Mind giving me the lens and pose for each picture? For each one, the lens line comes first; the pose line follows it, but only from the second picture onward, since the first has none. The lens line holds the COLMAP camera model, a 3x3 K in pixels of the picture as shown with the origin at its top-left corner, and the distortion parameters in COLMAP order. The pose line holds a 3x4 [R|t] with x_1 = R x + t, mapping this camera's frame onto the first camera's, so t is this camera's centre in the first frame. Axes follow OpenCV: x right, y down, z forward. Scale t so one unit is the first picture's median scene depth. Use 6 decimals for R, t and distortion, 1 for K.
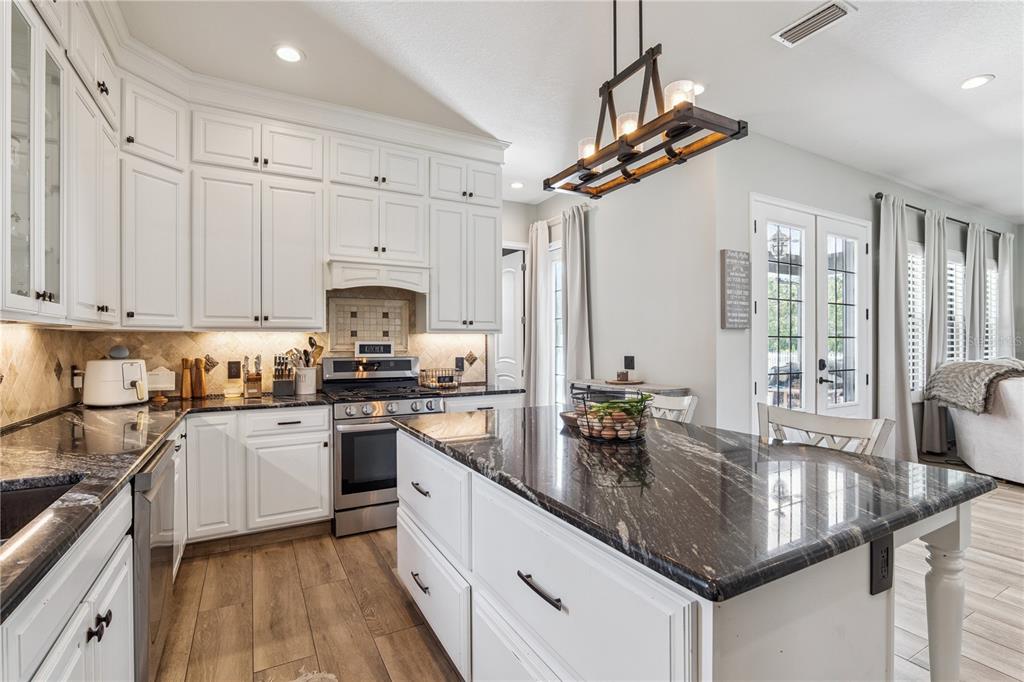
lens RADIAL K [[481.1, 0, 515.6], [0, 481.1, 339.0], [0, 0, 1]] dist [-0.002709, -0.000078]
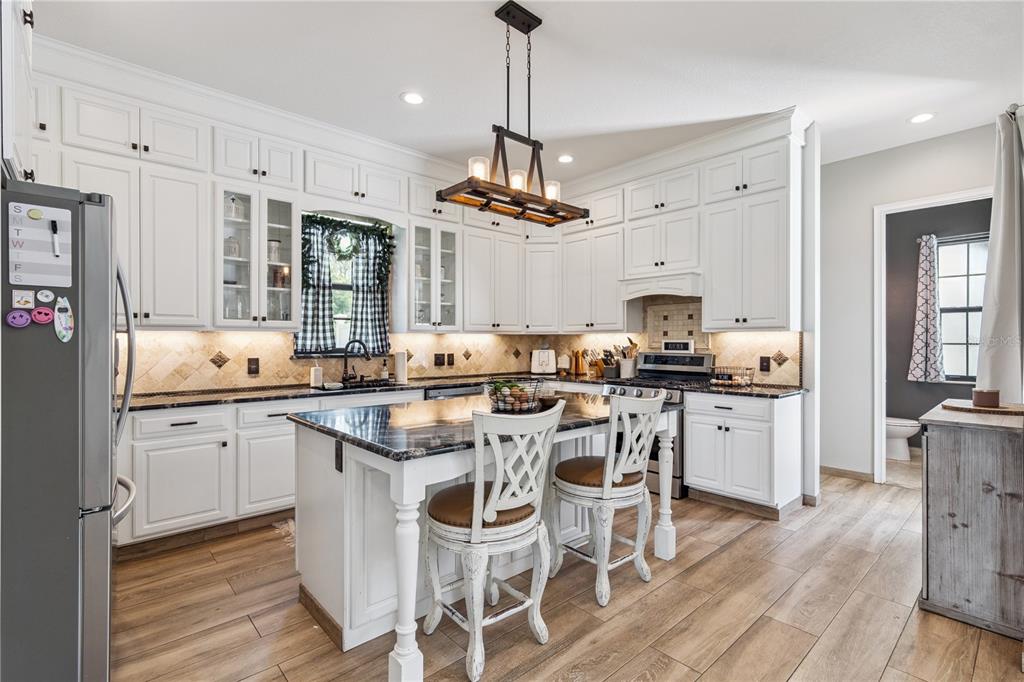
lens RADIAL K [[481.1, 0, 515.7], [0, 481.1, 343.1], [0, 0, 1]] dist [-0.002709, -0.000078]
pose [[0.234791, 0.006728, -0.972023, 0.770800], [0.009055, 0.999918, 0.009109, -0.001454], [0.972004, -0.010940, 0.234711, 0.345273]]
